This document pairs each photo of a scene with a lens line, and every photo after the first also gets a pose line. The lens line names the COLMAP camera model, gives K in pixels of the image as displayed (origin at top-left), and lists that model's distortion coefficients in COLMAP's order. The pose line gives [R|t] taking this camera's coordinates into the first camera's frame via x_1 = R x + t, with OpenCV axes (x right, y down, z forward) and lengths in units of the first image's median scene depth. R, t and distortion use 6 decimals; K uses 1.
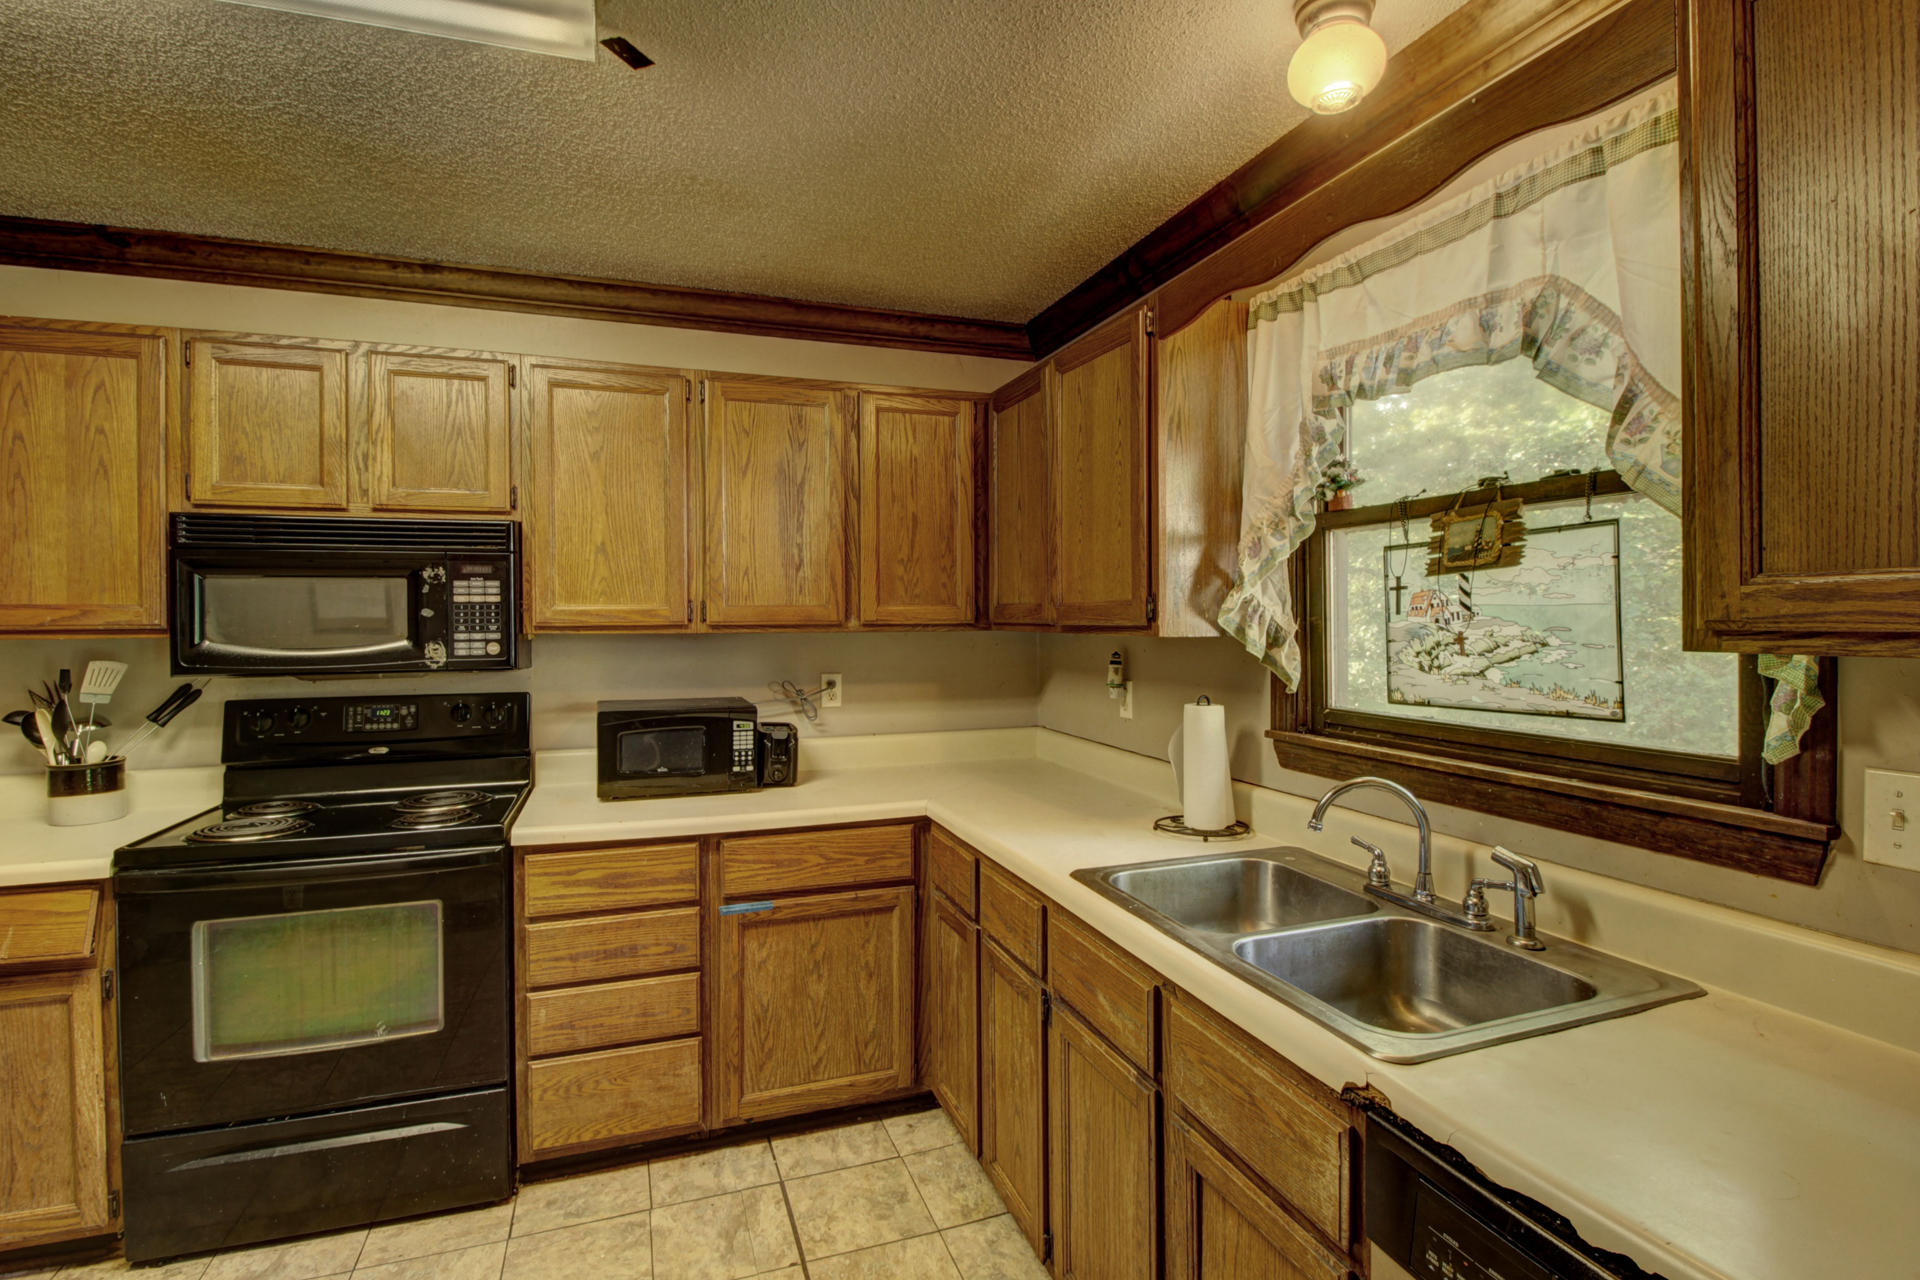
lens RADIAL K [[916.2, 0, 971.0], [0, 916.2, 624.8], [0, 0, 1]] dist [-0.002591, -0.009916]
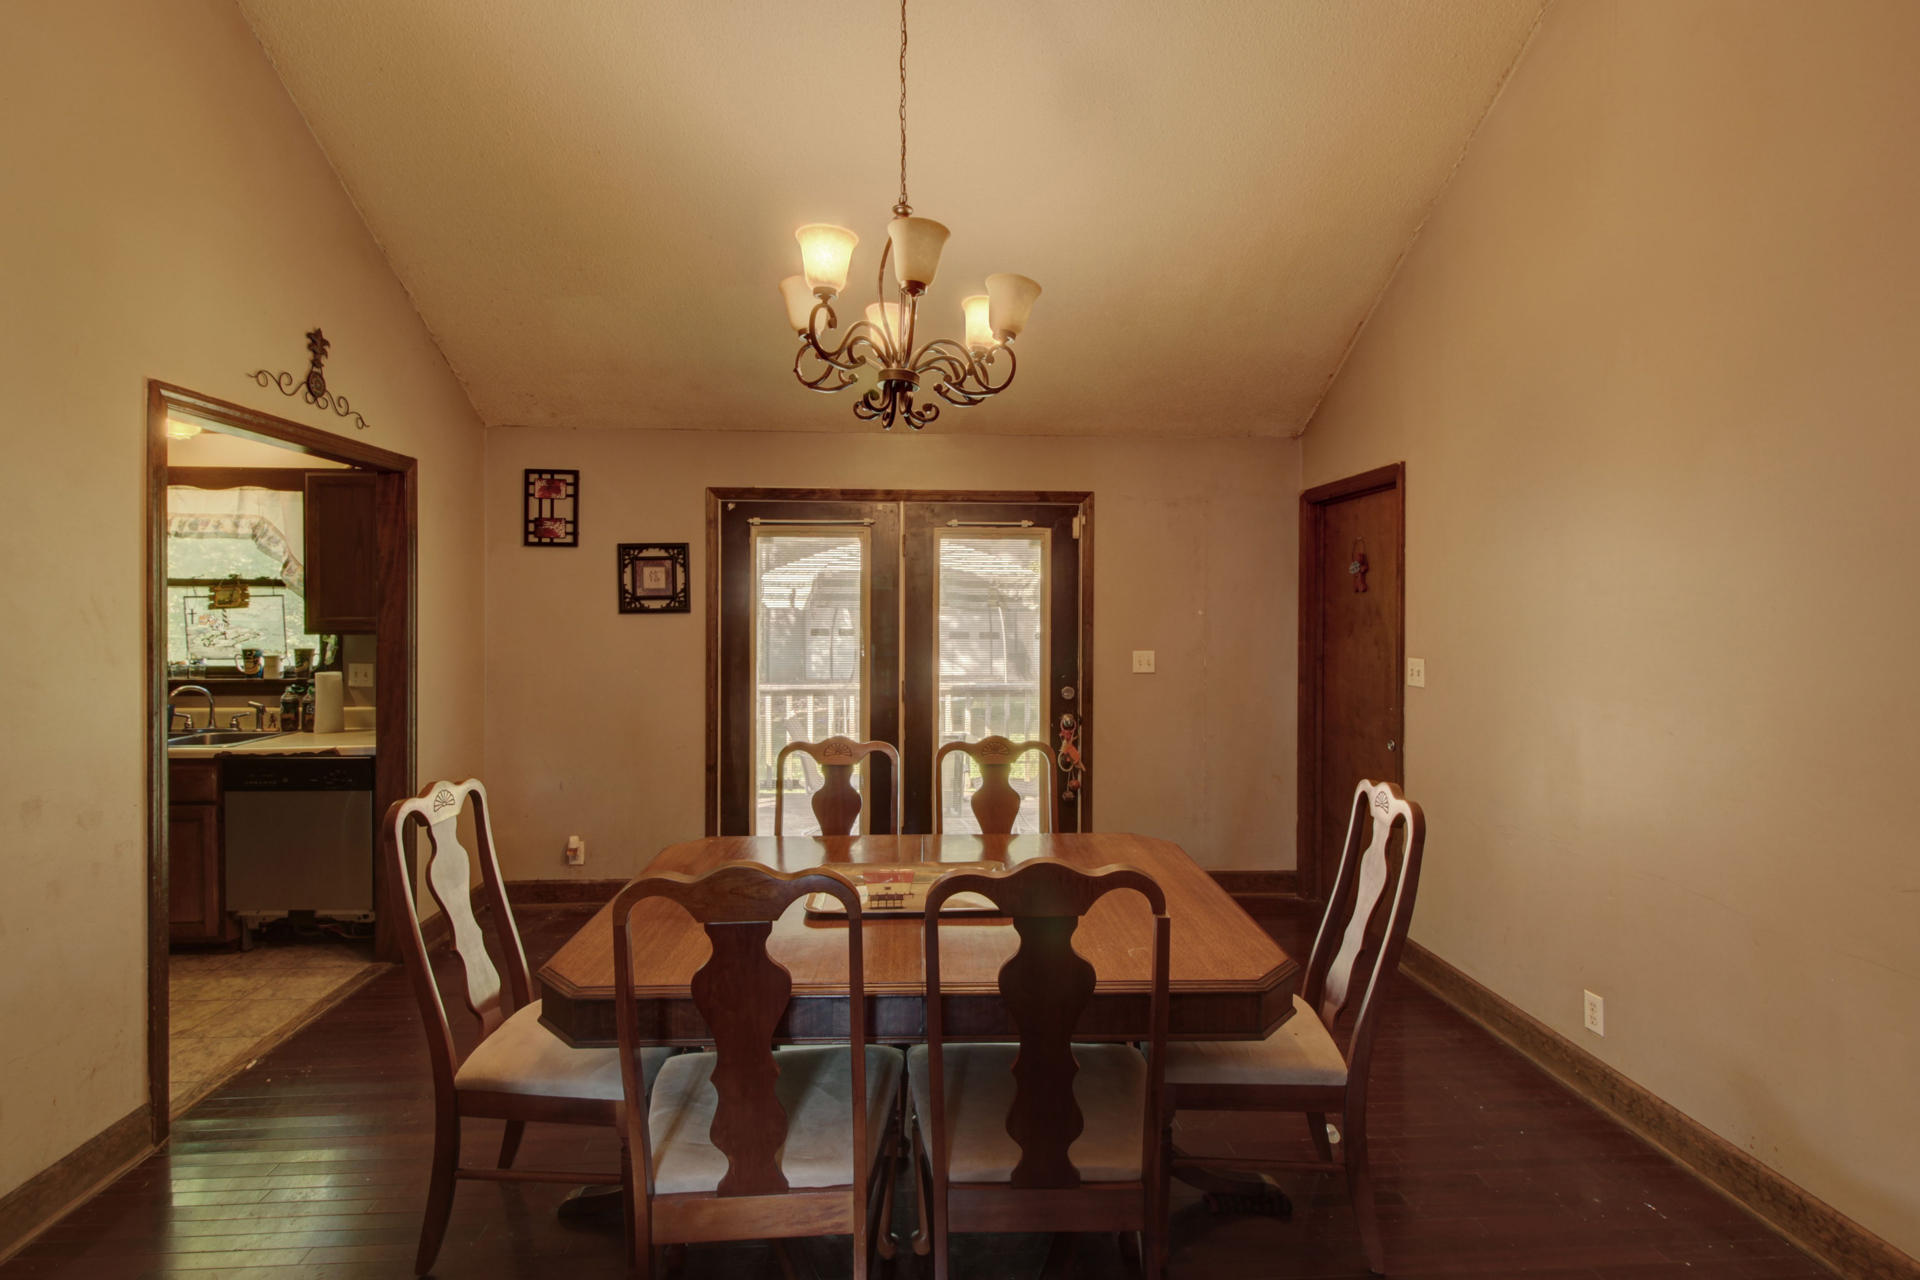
lens RADIAL K [[916.2, 0, 958.7], [0, 916.2, 638.9], [0, 0, 1]] dist [-0.002591, -0.009916]
pose [[0.268211, -0.016354, 0.963221, -0.353477], [0.002097, 0.999863, 0.016392, -0.001945], [-0.963358, -0.002376, 0.268209, -0.435152]]
